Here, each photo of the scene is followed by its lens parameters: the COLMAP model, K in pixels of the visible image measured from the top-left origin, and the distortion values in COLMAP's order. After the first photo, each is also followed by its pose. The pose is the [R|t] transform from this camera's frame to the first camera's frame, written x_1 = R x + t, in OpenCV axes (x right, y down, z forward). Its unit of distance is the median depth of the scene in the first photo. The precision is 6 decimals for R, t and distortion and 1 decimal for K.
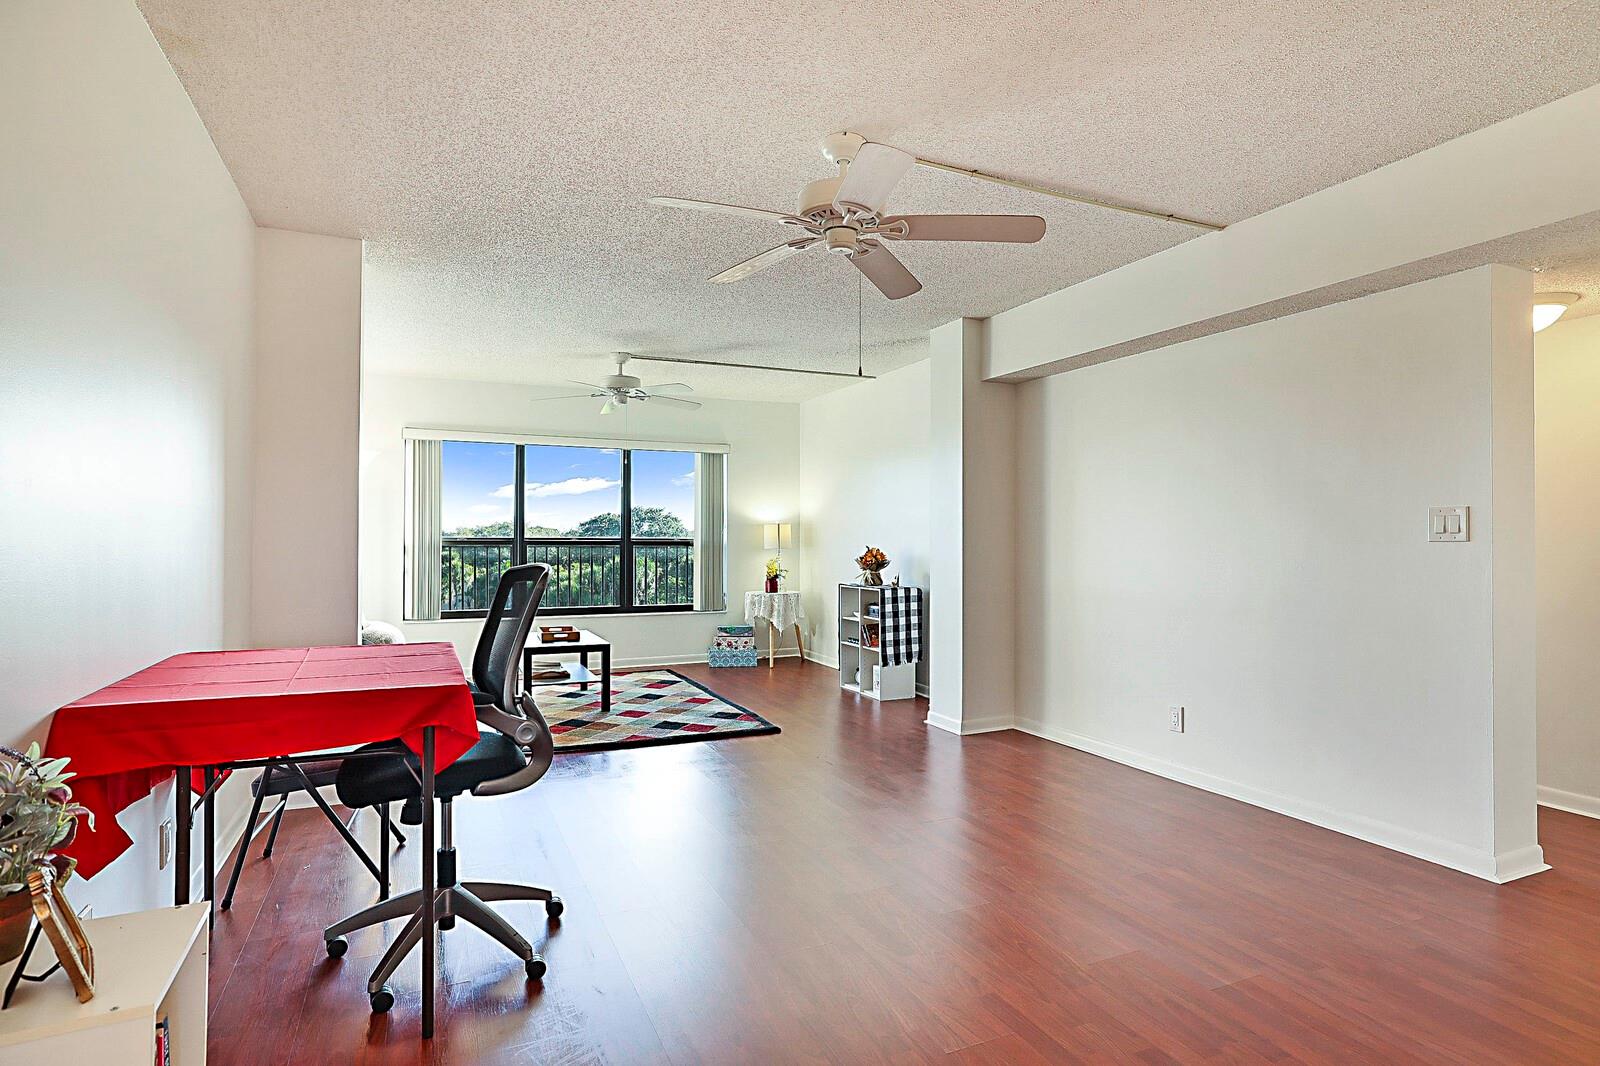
lens RADIAL K [[848.8, 0, 801.4], [0, 848.8, 526.9], [0, 0, 1]] dist [-0.003581, -0.000057]
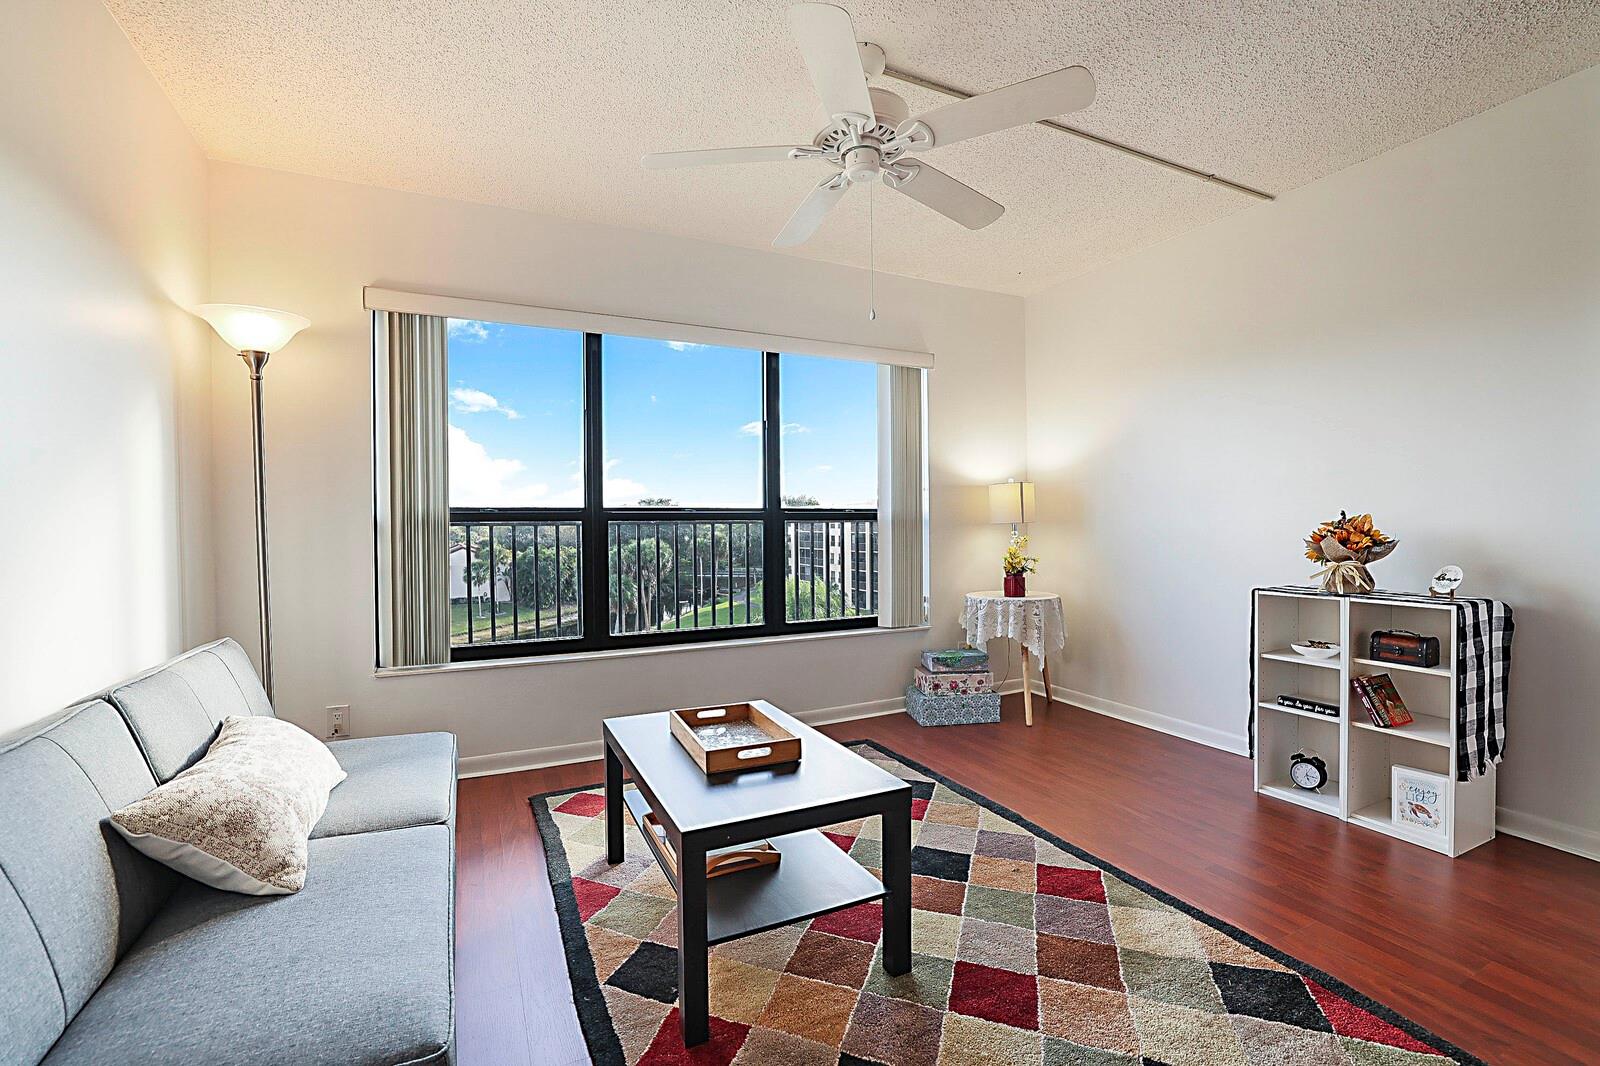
lens RADIAL K [[693.1, 0, 793.5], [0, 693.1, 529.1], [0, 0, 1]] dist [-0.023969, 0.001076]
pose [[0.999666, -0.010756, 0.023516, -0.211927], [0.010194, 0.999663, 0.023860, 0.017749], [-0.023765, -0.023612, 0.999439, 0.542705]]
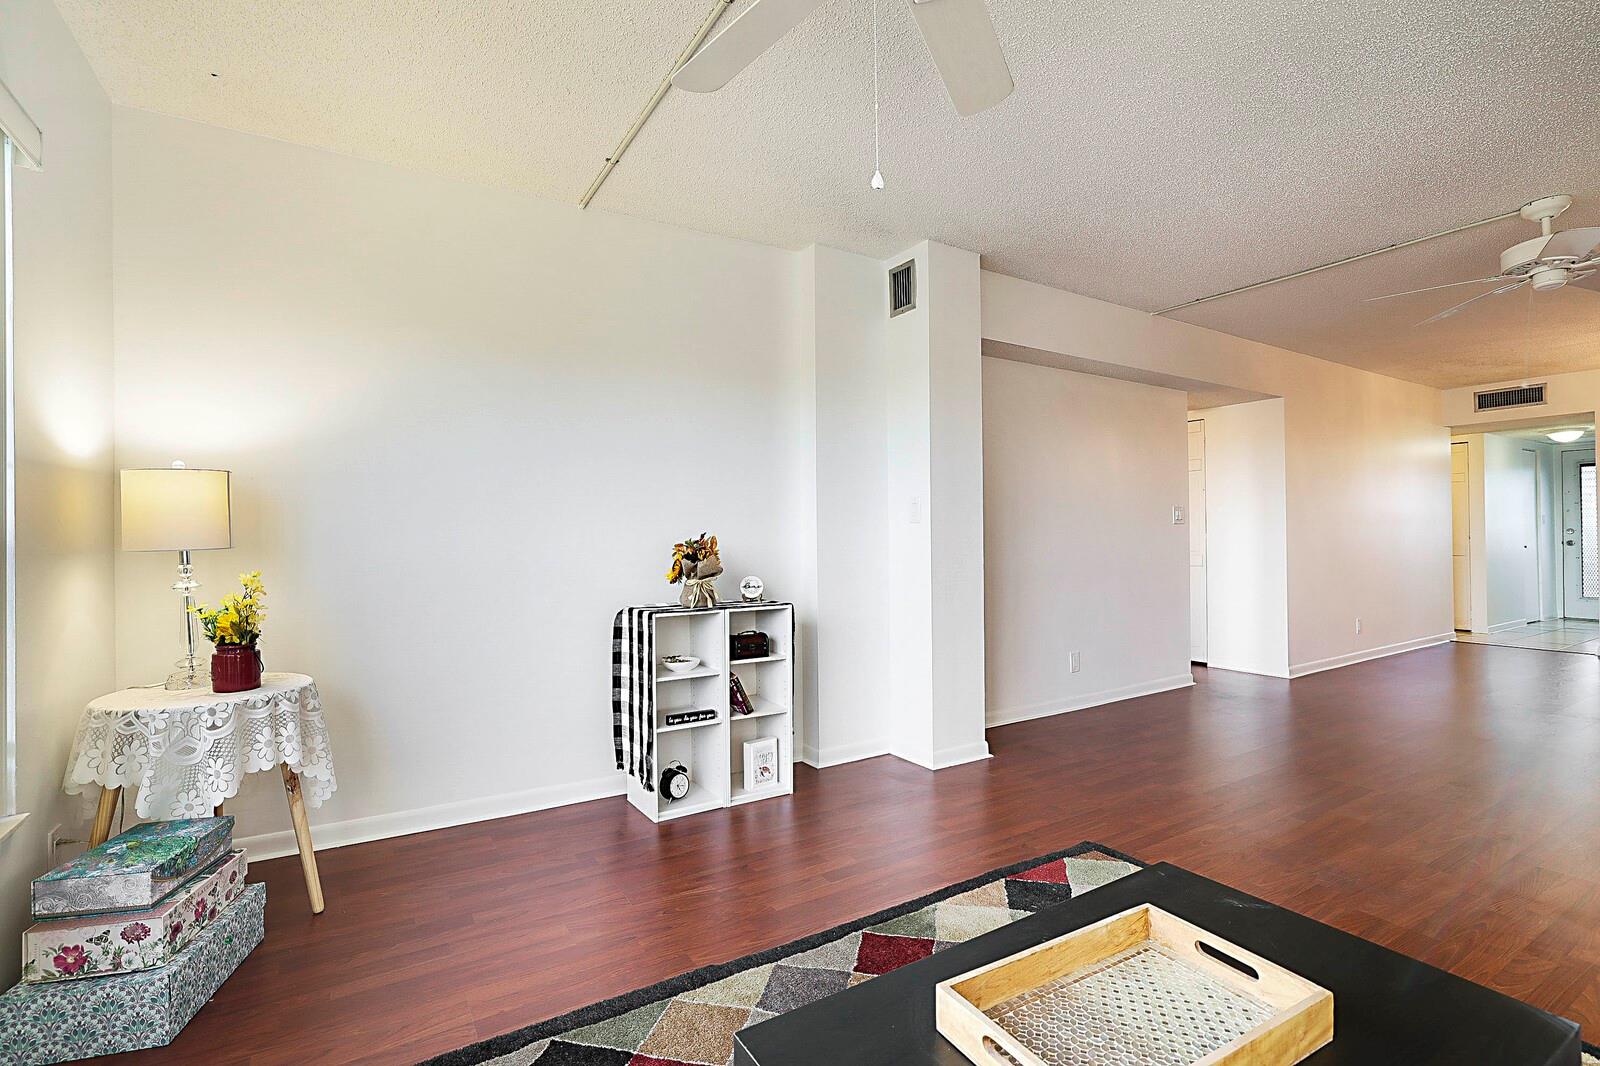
lens RADIAL K [[745.2, 0, 808.1], [0, 745.2, 536.6], [0, 0, 1]] dist [-0.002263, 0.000238]
pose [[-0.130128, -0.001939, 0.991495, -0.346756], [-0.010438, 0.999945, 0.000586, 0.020902], [-0.991442, -0.010273, -0.130141, 0.869750]]
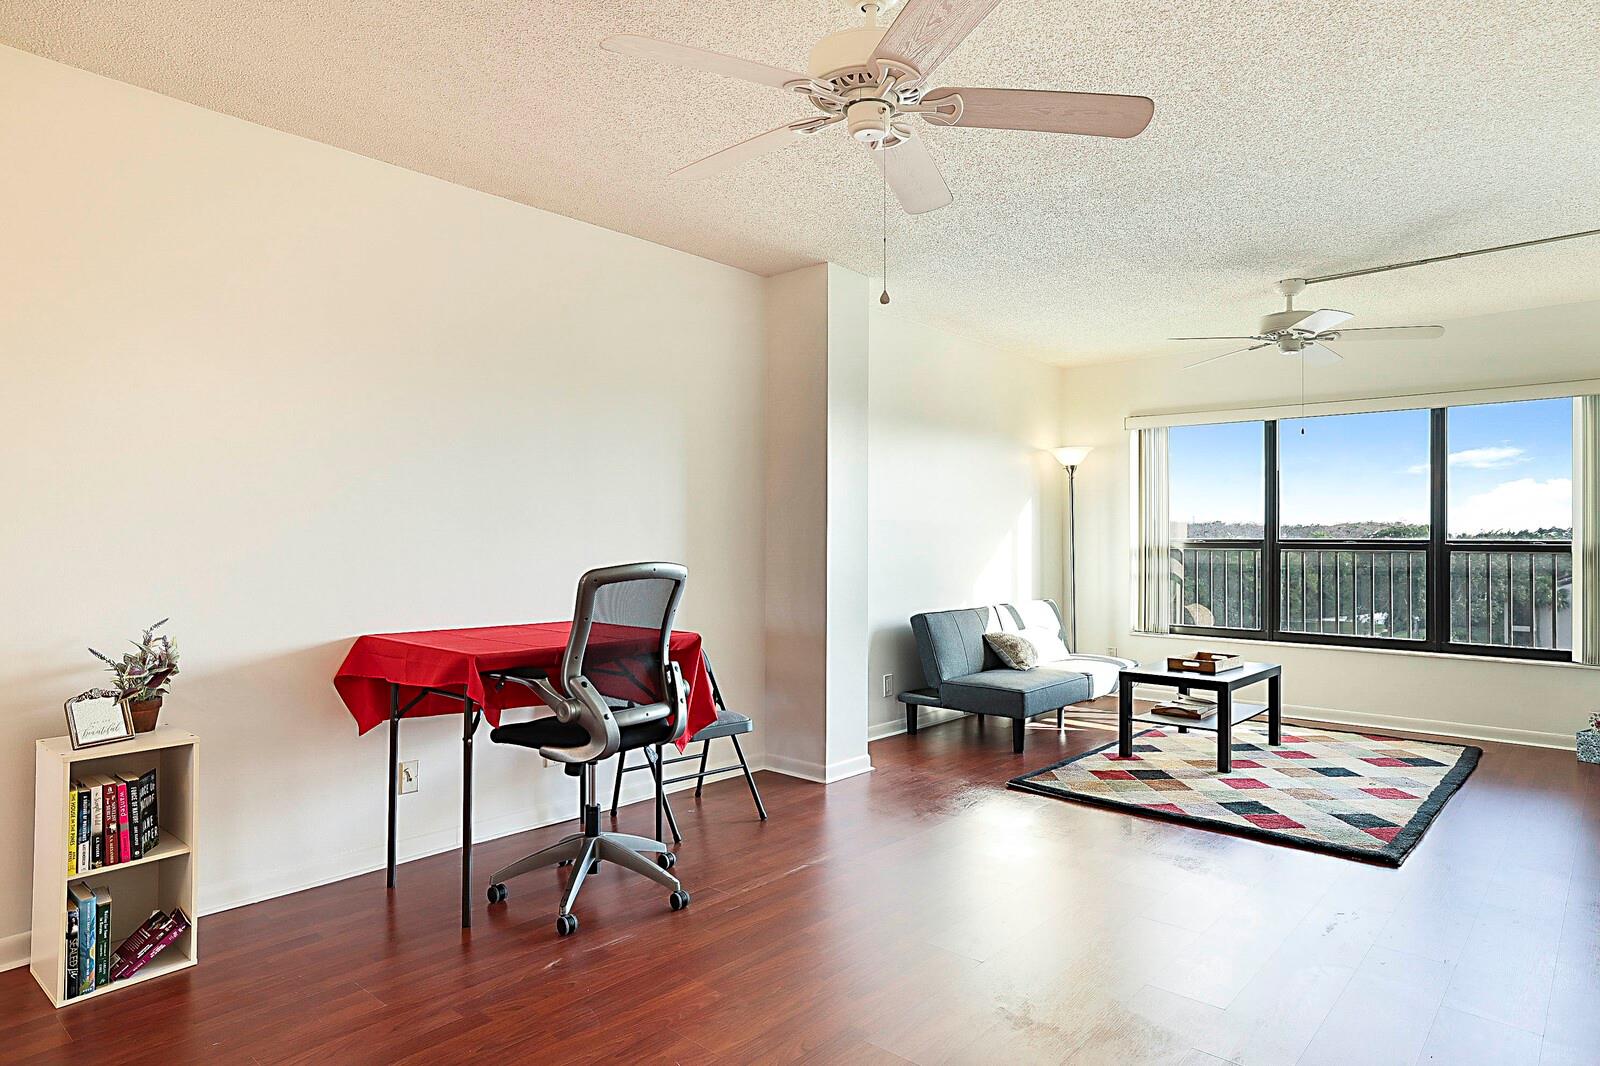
lens RADIAL K [[961.2, 0, 802.0], [0, 961.2, 532.0], [0, 0, 1]] dist [0.032784, 0.002562]
pose [[0.421268, -0.005809, -0.906917, 0.290576], [0.012019, 0.999927, -0.000822, 0.001754], [0.906856, -0.010554, 0.421307, 0.232101]]
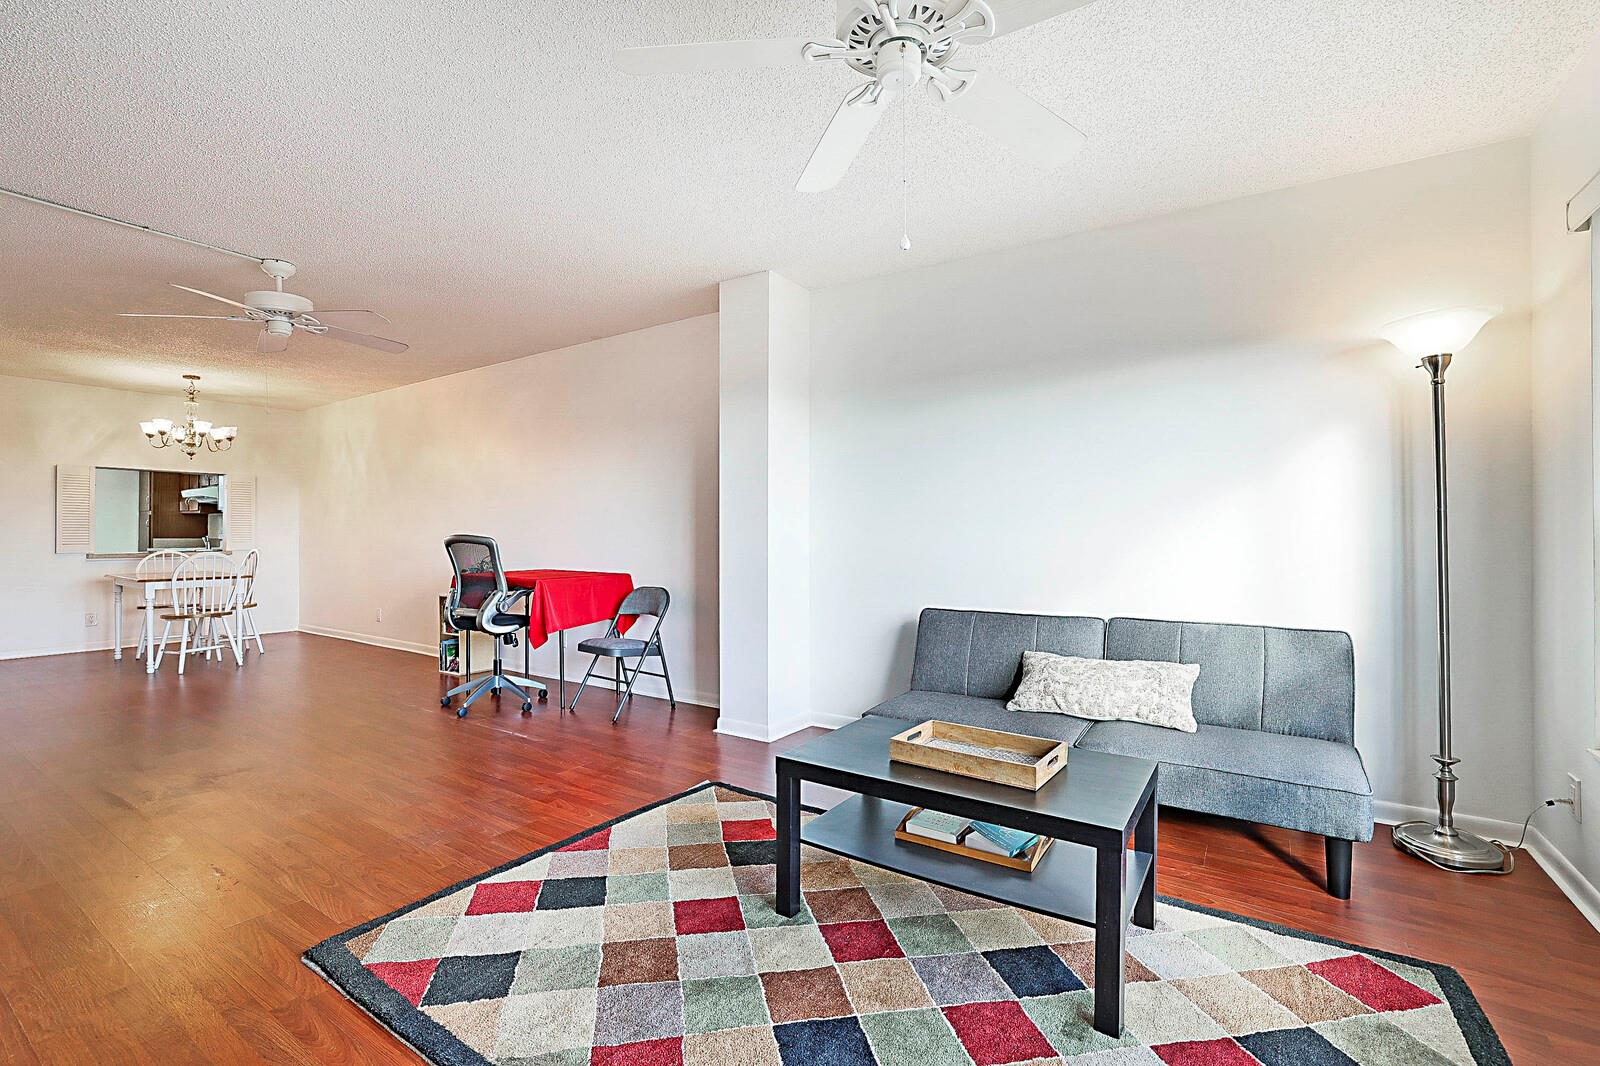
lens RADIAL K [[693.1, 0, 793.4], [0, 693.1, 537.0], [0, 0, 1]] dist [-0.023969, 0.001076]
pose [[-0.851131, -0.004280, -0.524936, -0.039567], [0.005811, 0.999829, -0.017573, 0.026358], [0.524921, -0.018007, -0.850960, 0.980074]]
